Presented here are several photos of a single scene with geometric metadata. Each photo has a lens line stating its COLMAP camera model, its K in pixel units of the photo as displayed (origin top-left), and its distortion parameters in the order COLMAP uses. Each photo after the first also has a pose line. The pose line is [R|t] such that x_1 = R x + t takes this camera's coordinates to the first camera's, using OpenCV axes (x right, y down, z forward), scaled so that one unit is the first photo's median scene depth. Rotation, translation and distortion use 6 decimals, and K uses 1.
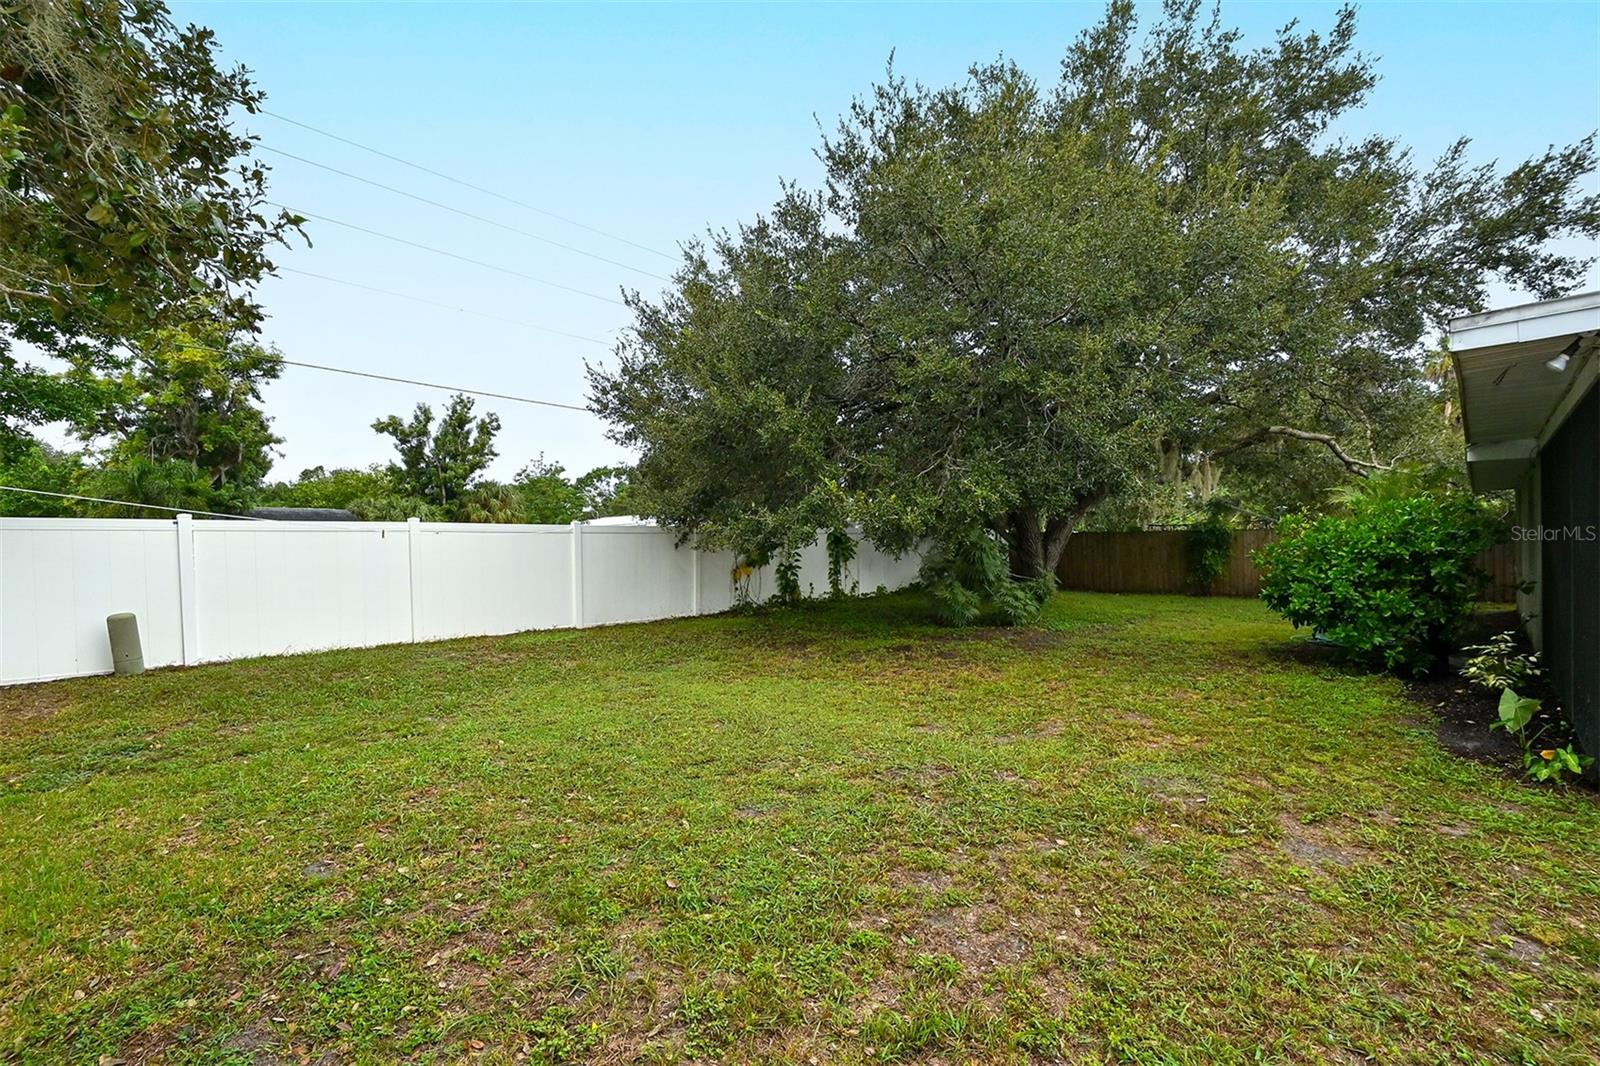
lens RADIAL K [[702.3, 0, 799.2], [0, 702.3, 539.0], [0, 0, 1]] dist [-0.015665, -0.001470]
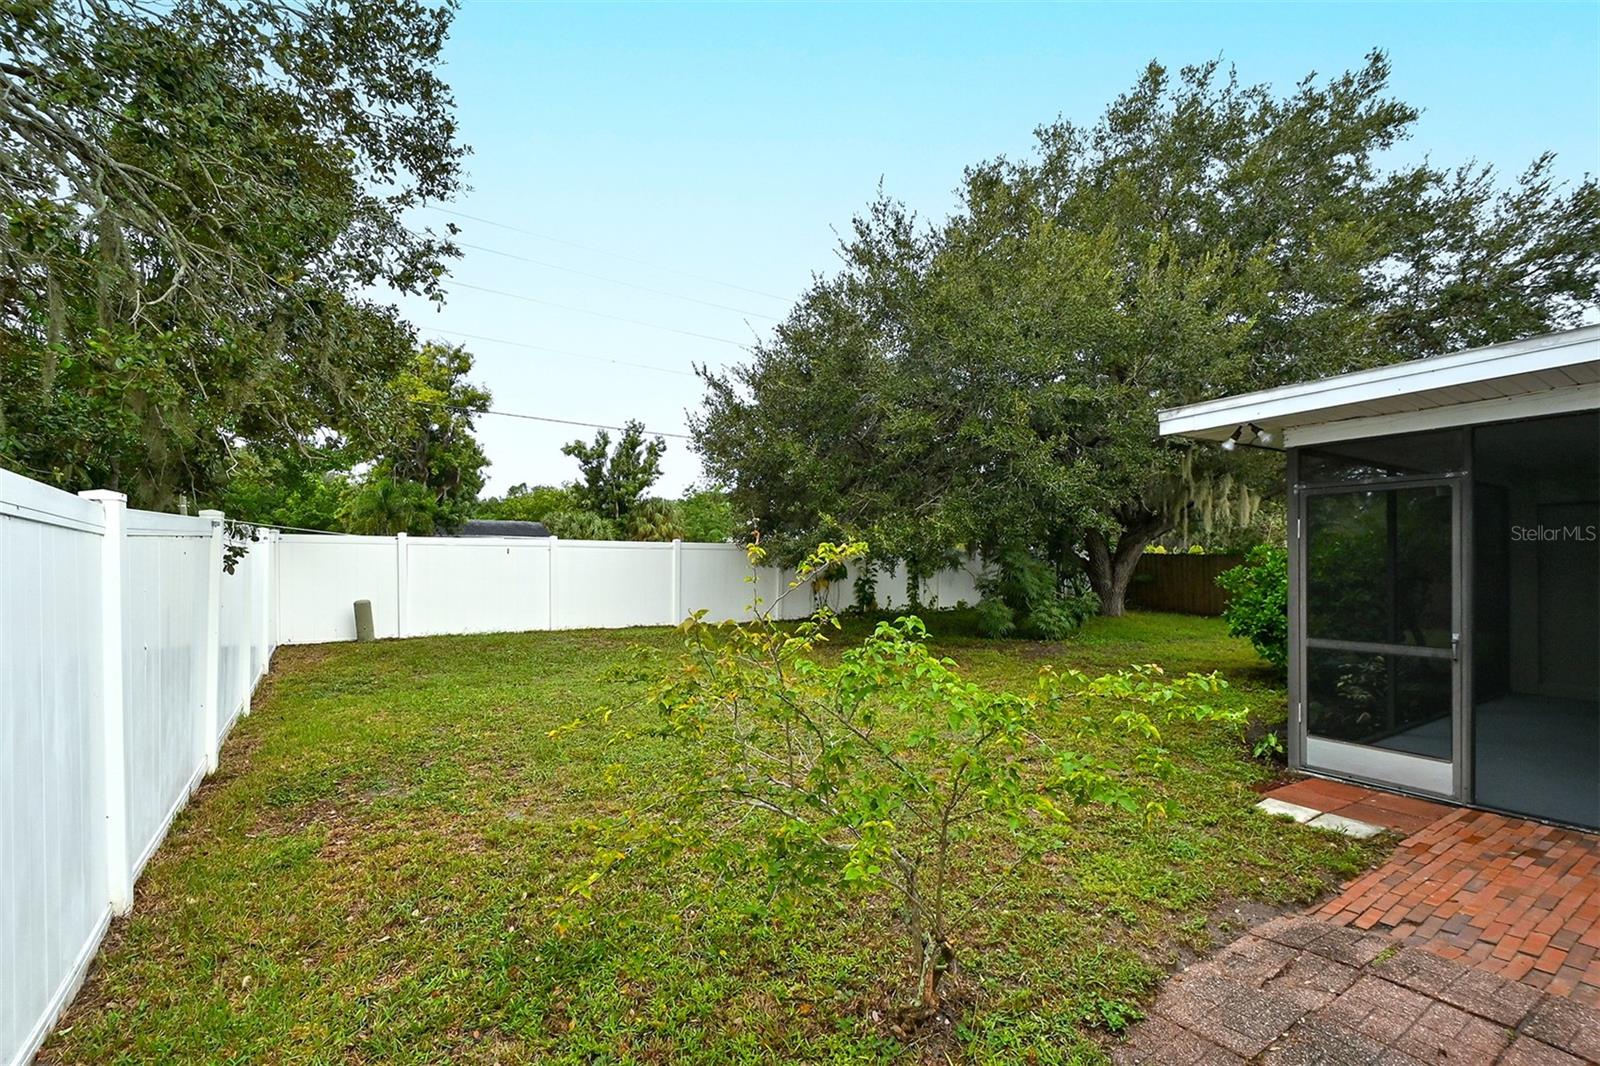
lens RADIAL K [[702.3, 0, 800.8], [0, 702.3, 538.7], [0, 0, 1]] dist [-0.015665, -0.001470]
pose [[0.974032, 0.012448, -0.226066, 0.118844], [-0.016805, 0.999708, -0.017359, -0.006044], [0.225784, 0.020707, 0.973957, -0.108774]]
